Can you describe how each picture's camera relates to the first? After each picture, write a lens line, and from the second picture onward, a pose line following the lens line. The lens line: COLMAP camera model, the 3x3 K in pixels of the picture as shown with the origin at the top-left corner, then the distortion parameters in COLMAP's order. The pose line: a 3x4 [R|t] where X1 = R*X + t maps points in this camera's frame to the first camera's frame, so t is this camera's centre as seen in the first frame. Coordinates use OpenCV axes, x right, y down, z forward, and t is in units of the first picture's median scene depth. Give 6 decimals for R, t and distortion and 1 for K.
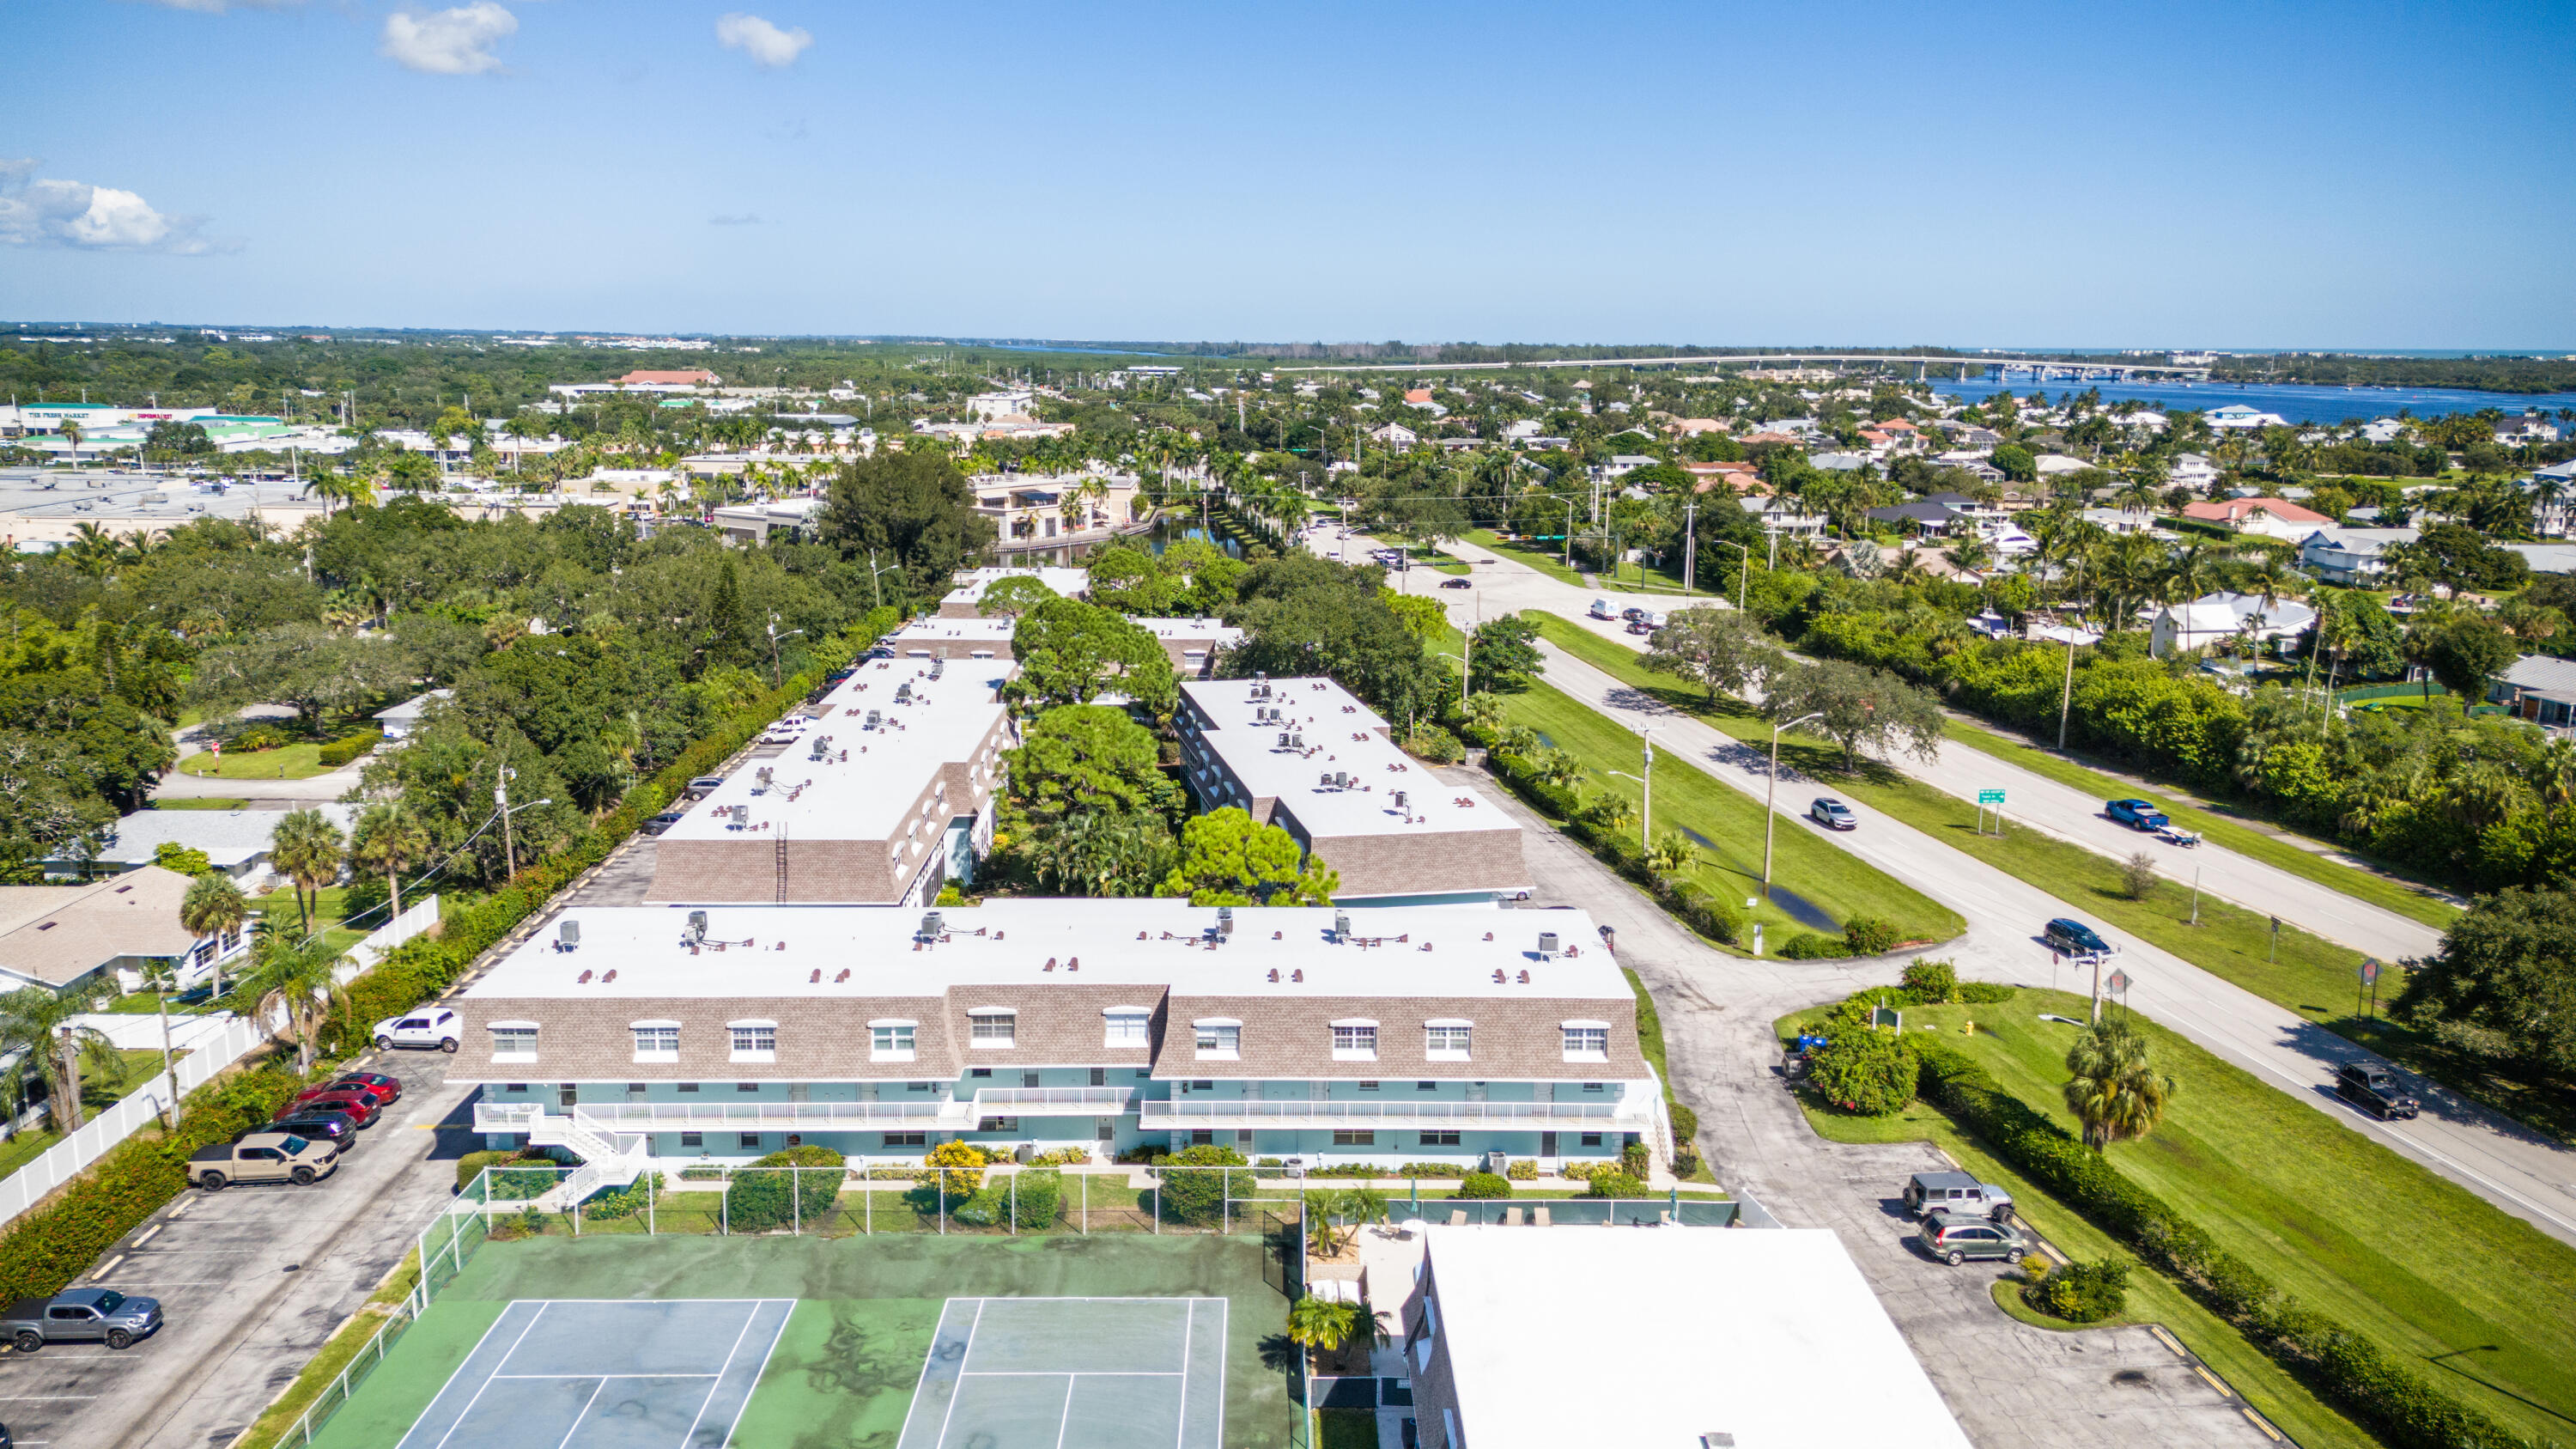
lens RADIAL K [[1909.6, 0, 1287.1], [0, 1909.6, 725.1], [0, 0, 1]] dist [0.069575, -0.054279]
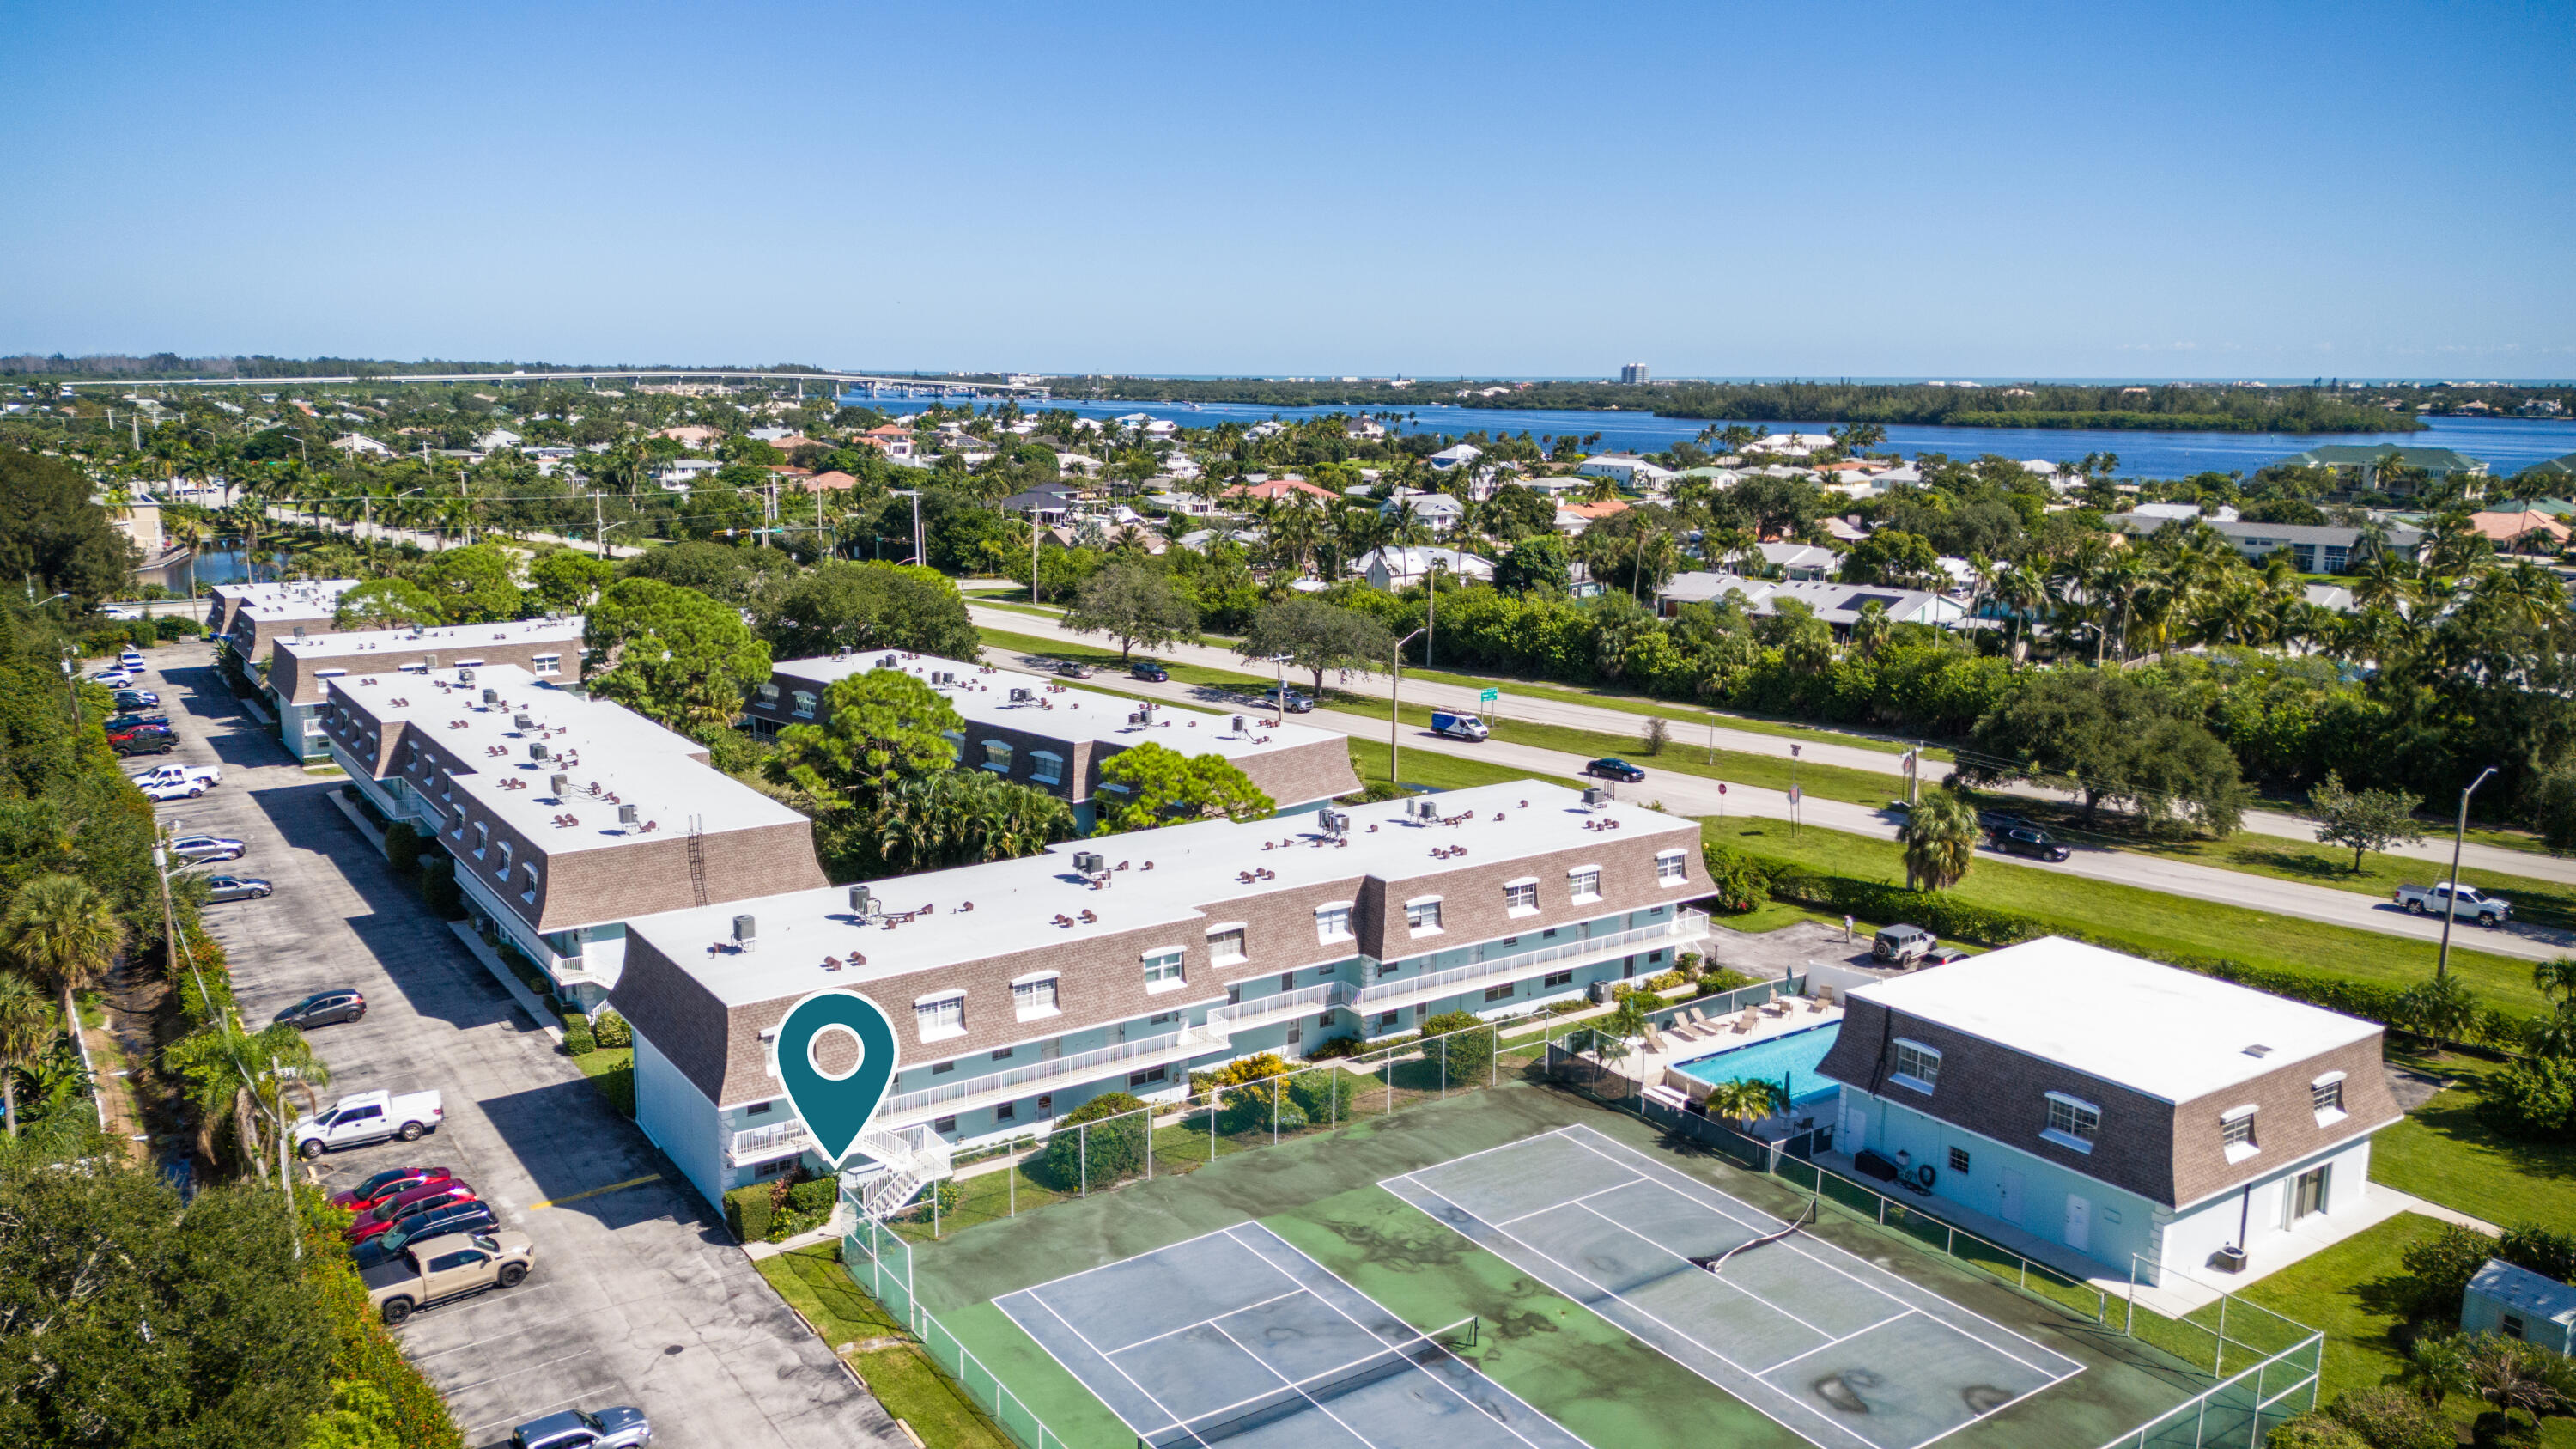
lens RADIAL K [[1909.6, 0, 1285.2], [0, 1909.6, 722.4], [0, 0, 1]] dist [0.069575, -0.054279]
pose [[0.823614, -0.103835, 0.557564, -0.660605], [0.111501, 0.993556, 0.020325, 0.026333], [-0.556082, 0.045428, 0.829885, 0.153857]]
